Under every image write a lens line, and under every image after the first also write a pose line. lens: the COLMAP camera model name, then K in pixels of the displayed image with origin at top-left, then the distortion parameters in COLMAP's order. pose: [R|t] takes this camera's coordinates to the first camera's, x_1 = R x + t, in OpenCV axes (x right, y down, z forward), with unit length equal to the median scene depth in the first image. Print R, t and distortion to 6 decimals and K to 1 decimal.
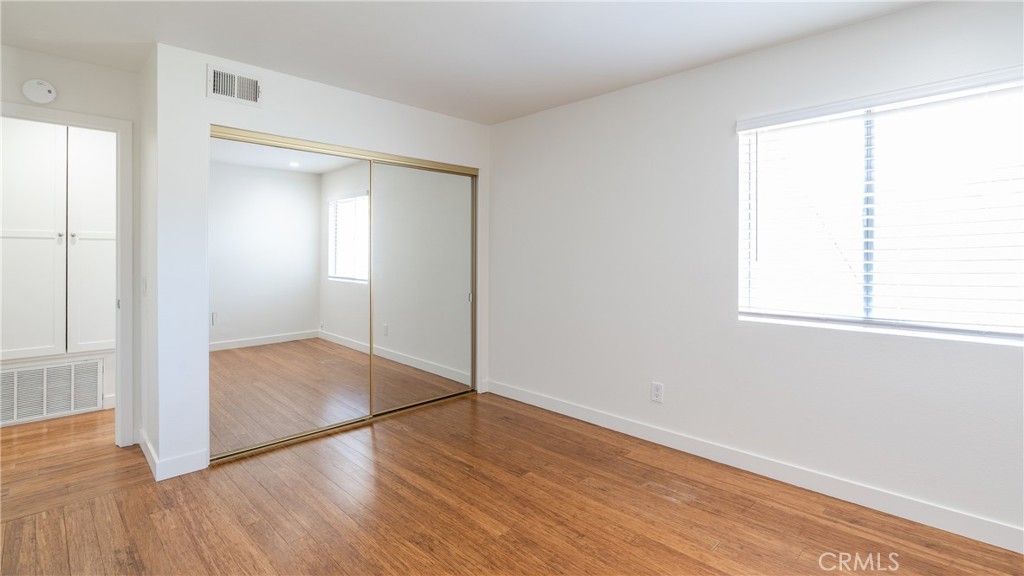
lens RADIAL K [[476.1, 0, 514.3], [0, 476.1, 254.6], [0, 0, 1]] dist [-0.001879, 0.001245]
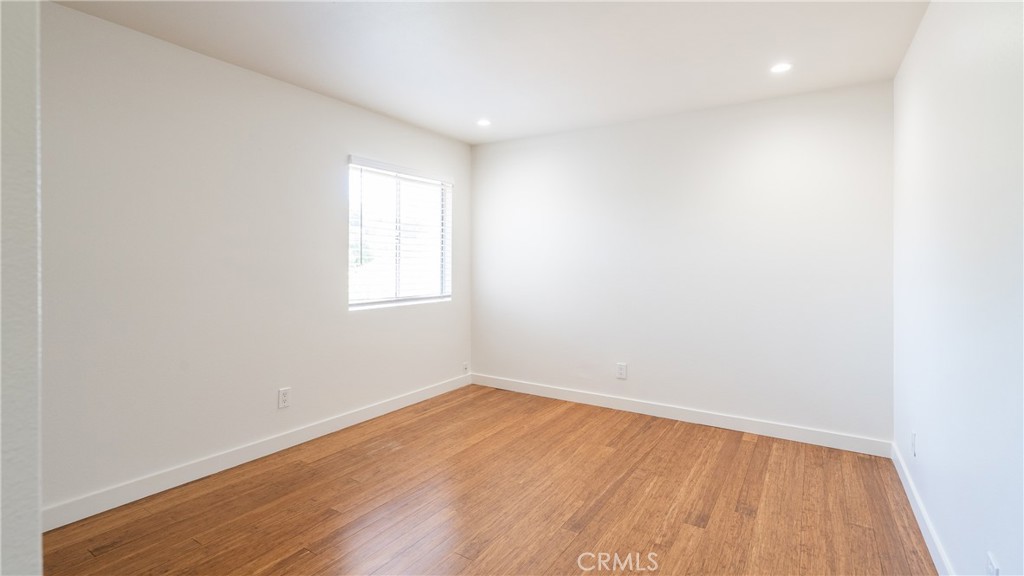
lens RADIAL K [[476.1, 0, 513.2], [0, 476.1, 264.0], [0, 0, 1]] dist [-0.001879, 0.001245]
pose [[-0.211752, -0.007122, 0.977298, -0.876608], [-0.003754, 0.999972, 0.006474, 0.001617], [-0.977316, -0.002298, -0.211772, 0.847108]]
